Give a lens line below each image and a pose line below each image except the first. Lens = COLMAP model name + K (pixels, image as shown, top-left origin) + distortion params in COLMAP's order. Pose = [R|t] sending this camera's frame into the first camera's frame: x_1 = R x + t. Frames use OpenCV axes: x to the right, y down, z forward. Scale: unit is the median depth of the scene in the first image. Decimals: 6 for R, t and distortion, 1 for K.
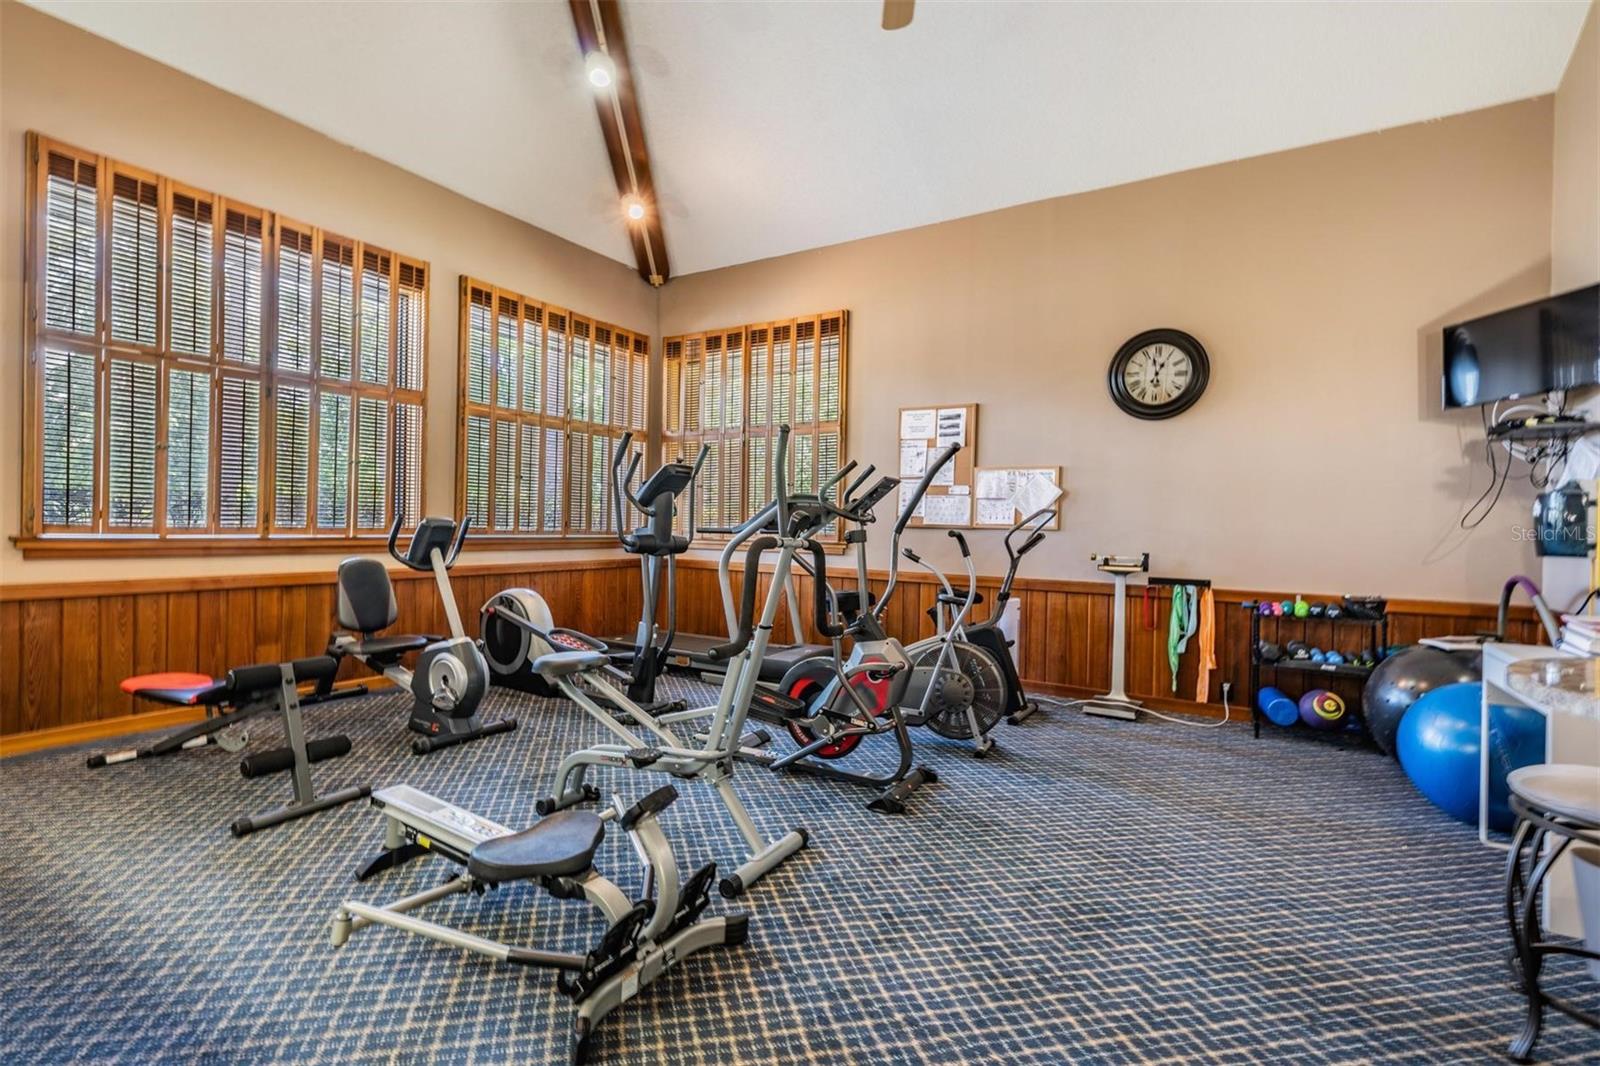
lens RADIAL K [[700.4, 0, 802.1], [0, 700.4, 539.0], [0, 0, 1]] dist [0.002050, -0.001401]
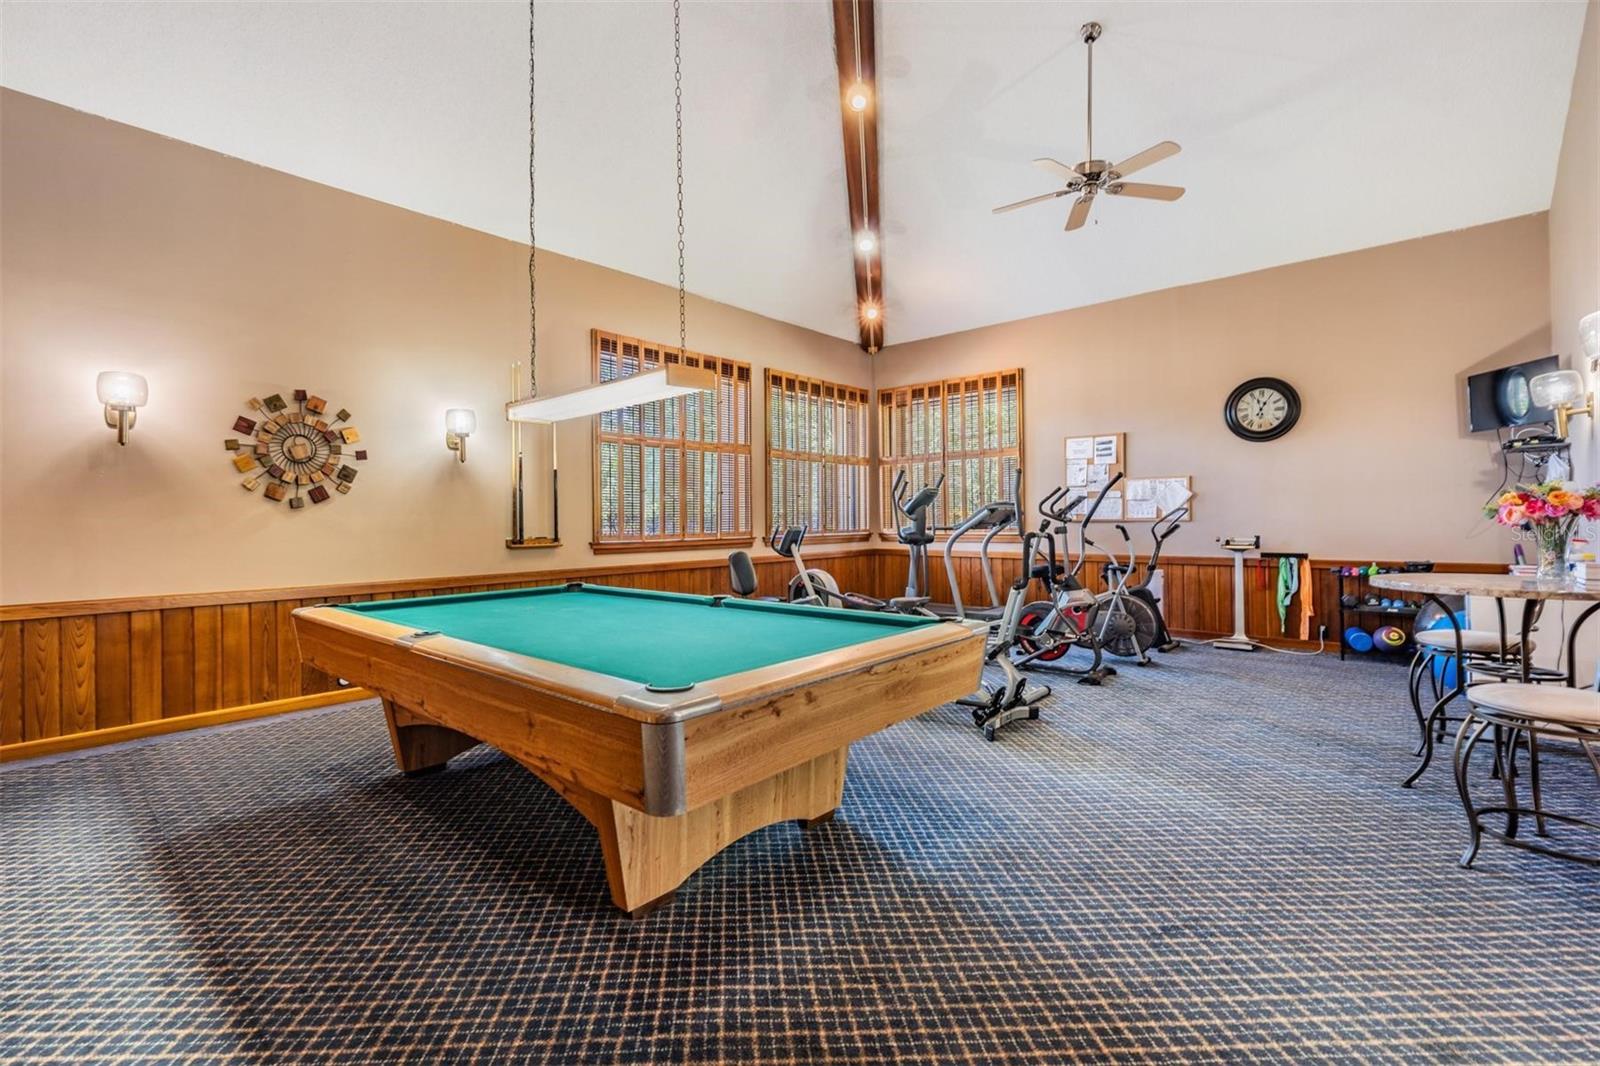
lens RADIAL K [[700.4, 0, 789.1], [0, 700.4, 522.8], [0, 0, 1]] dist [0.002050, -0.001401]
pose [[0.984320, -0.029729, -0.173867, -0.200376], [0.026858, 0.999462, -0.018848, -0.004872], [0.174333, 0.013882, 0.984589, -0.576309]]
